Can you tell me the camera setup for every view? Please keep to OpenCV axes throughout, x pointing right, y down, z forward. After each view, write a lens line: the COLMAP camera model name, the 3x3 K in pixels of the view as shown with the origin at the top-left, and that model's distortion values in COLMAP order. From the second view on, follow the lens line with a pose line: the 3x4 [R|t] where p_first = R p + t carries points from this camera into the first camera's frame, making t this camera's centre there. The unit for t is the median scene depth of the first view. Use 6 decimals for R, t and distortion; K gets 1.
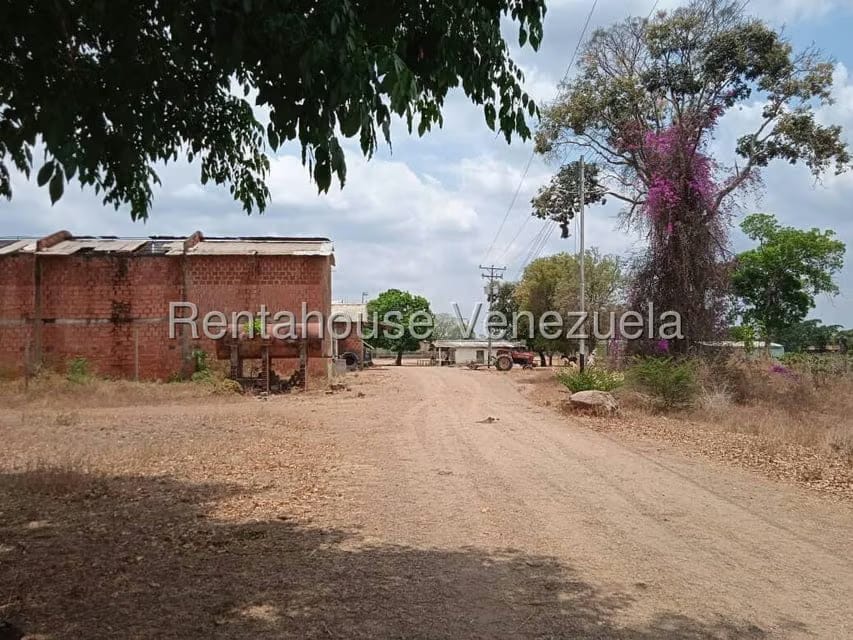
lens RADIAL K [[734.9, 0, 425.0], [0, 734.9, 304.8], [0, 0, 1]] dist [0.039924, -0.002506]
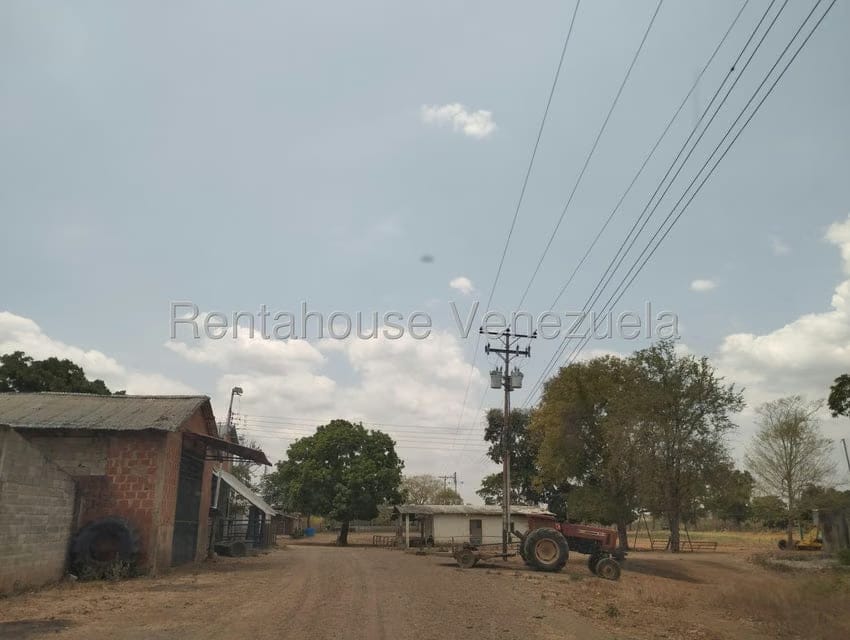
lens RADIAL K [[732.3, 0, 423.6], [0, 732.3, 304.8], [0, 0, 1]] dist [0.039924, -0.002506]
pose [[0.999849, 0.010059, 0.014201, 0.021645], [-0.006653, 0.974983, -0.222182, 0.024372], [-0.016080, 0.222054, 0.974902, 0.372633]]
